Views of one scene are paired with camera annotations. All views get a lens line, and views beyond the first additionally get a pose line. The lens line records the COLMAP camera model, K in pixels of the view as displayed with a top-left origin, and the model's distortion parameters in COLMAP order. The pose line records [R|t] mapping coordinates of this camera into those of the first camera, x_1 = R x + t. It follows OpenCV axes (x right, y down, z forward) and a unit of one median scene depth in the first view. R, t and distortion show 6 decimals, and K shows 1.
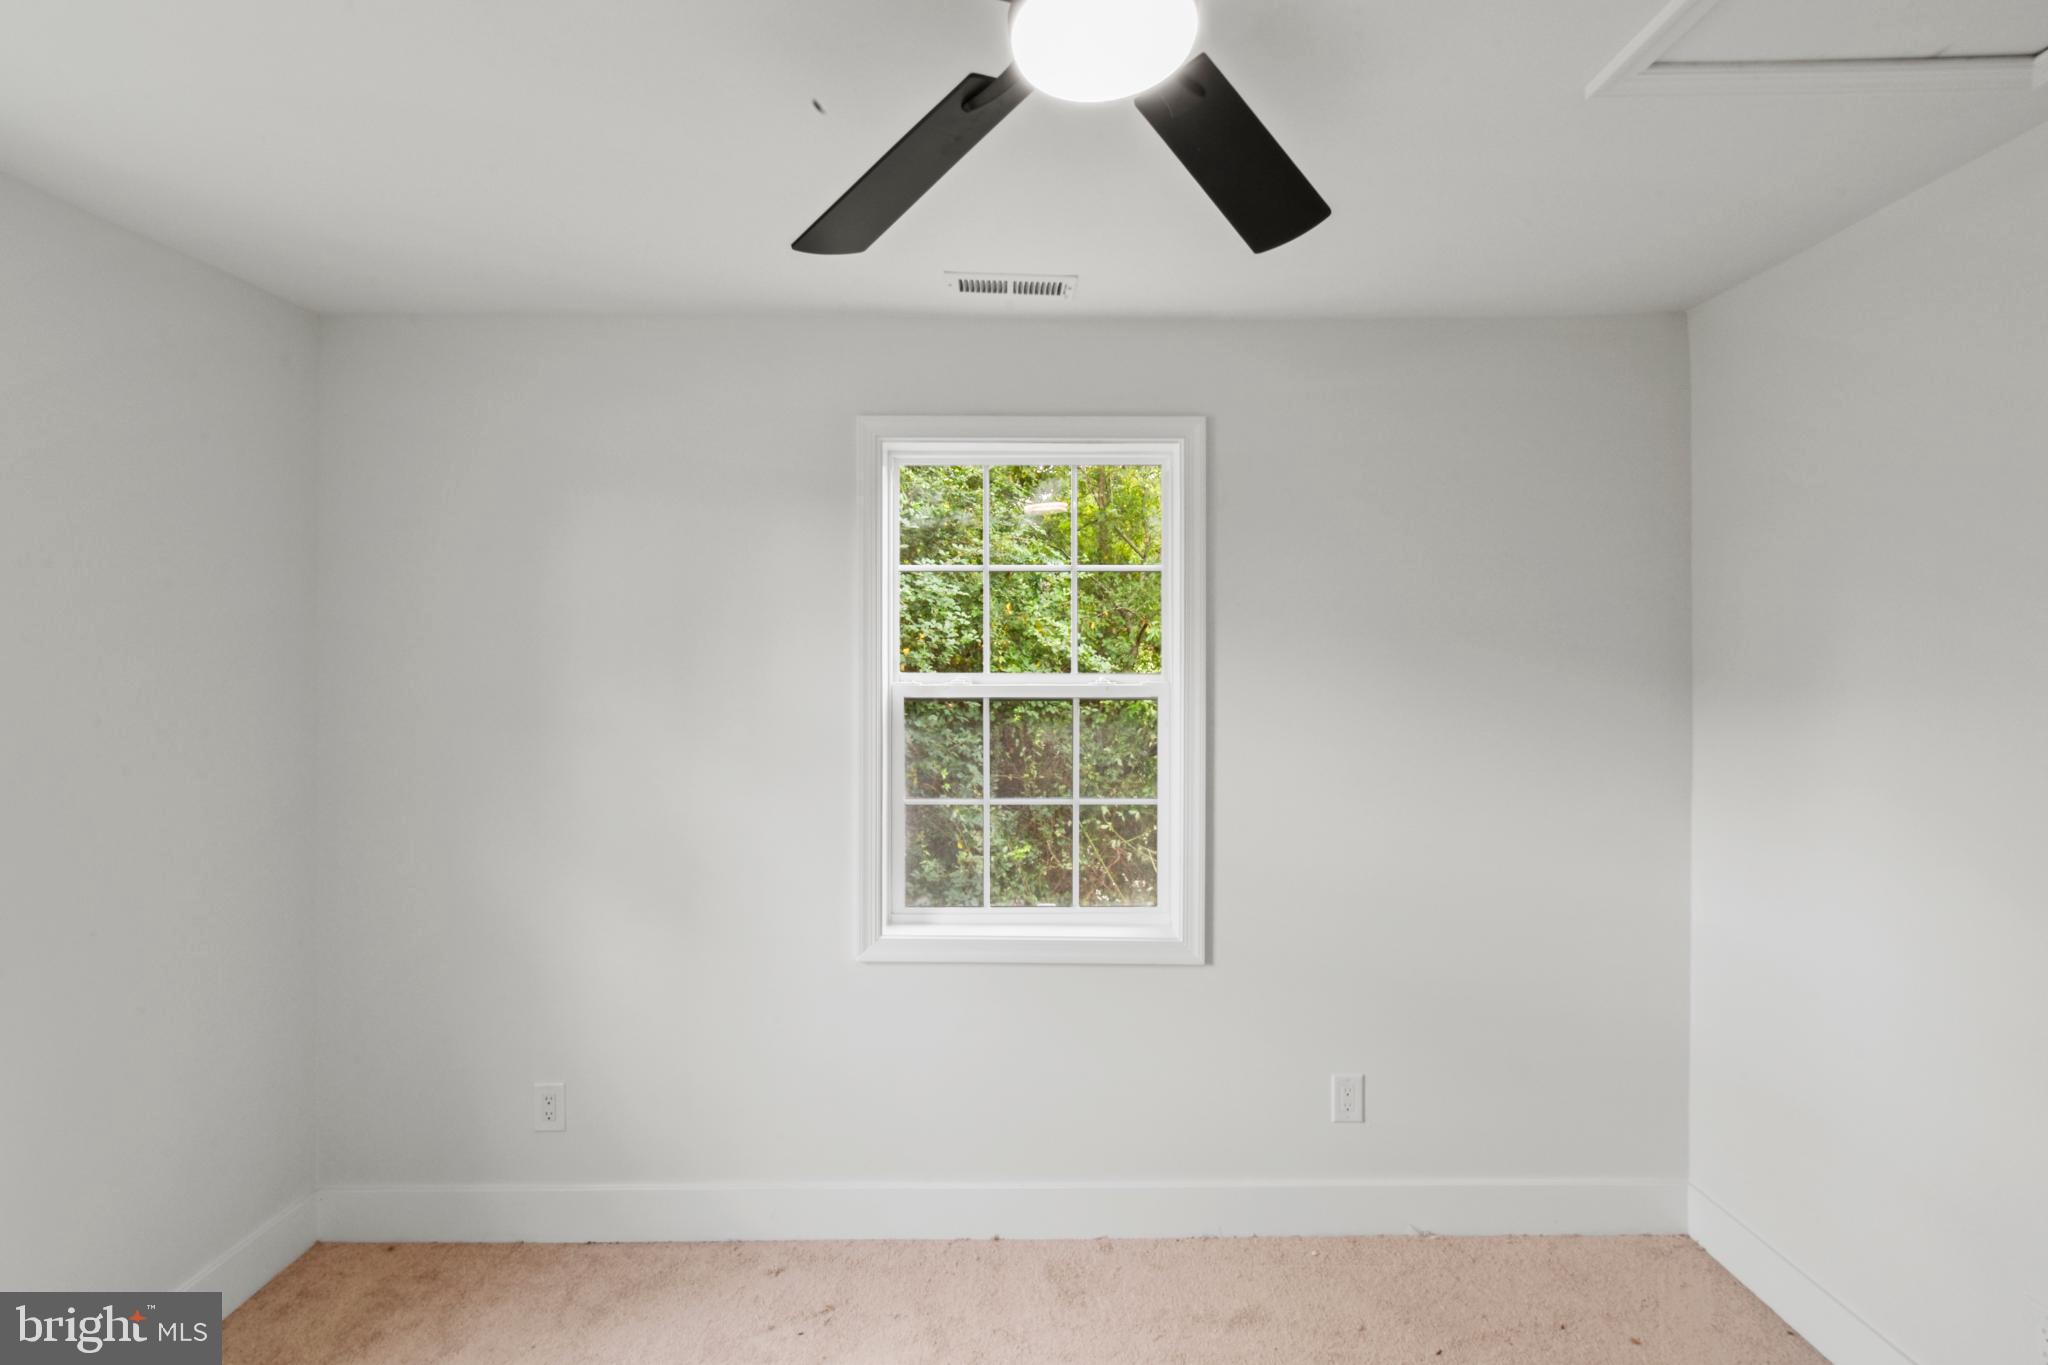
lens RADIAL K [[928.2, 0, 1024.8], [0, 928.2, 655.0], [0, 0, 1]] dist [0.000154, -0.000585]
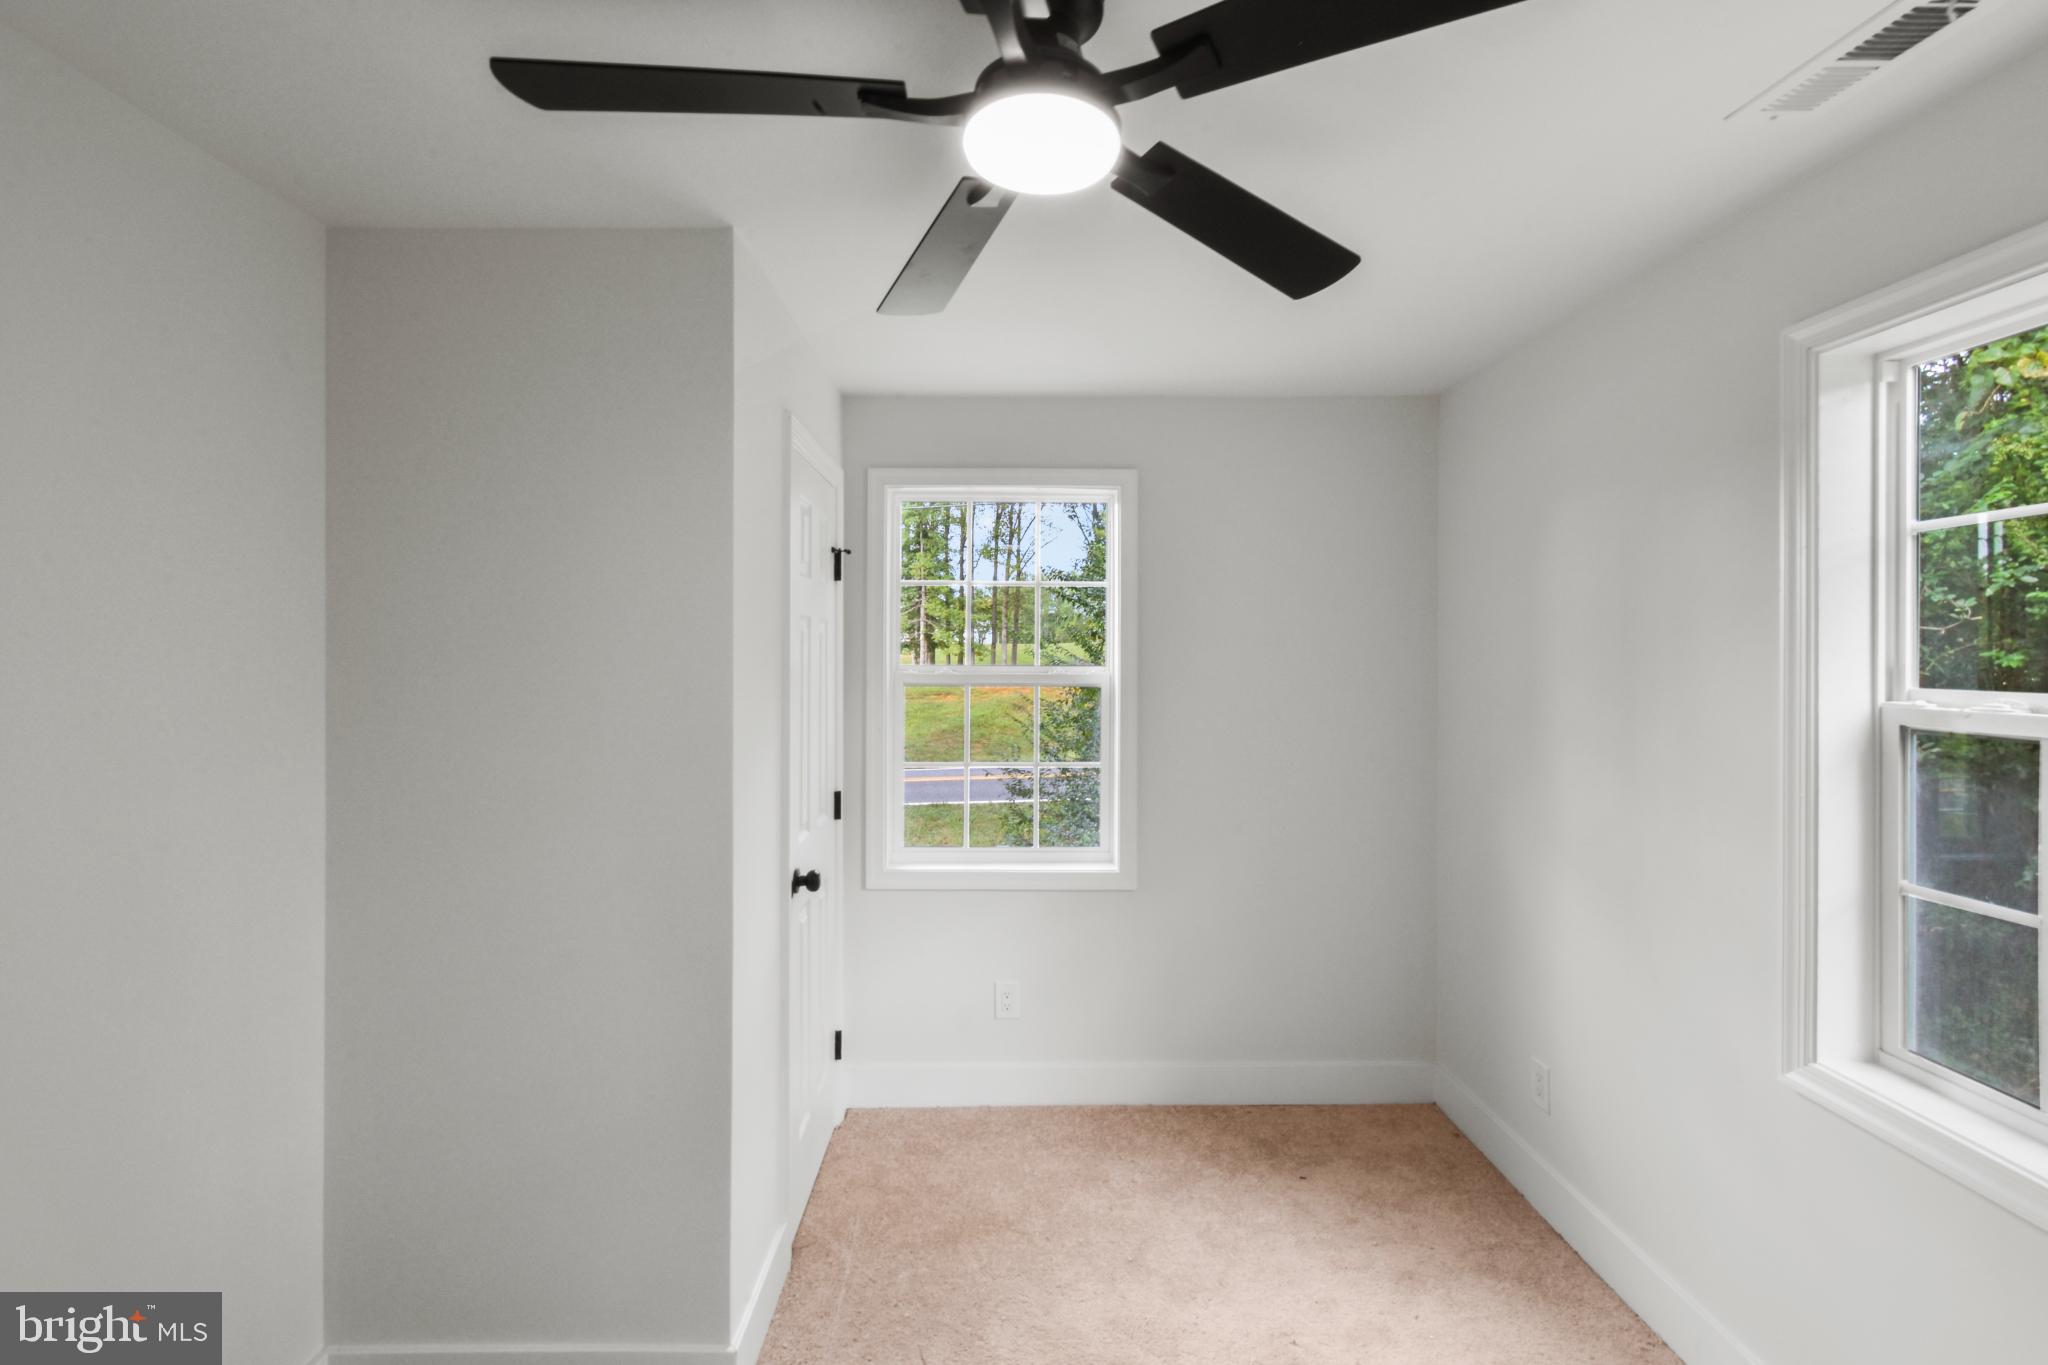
lens RADIAL K [[922.9, 0, 1023.9], [0, 922.9, 661.0], [0, 0, 1]] dist [-0.000234, -0.000162]
pose [[0.038499, 0.018394, -0.999089, 0.511680], [-0.010476, 0.999783, 0.018003, -0.005034], [0.999204, 0.009773, 0.038683, 0.376893]]
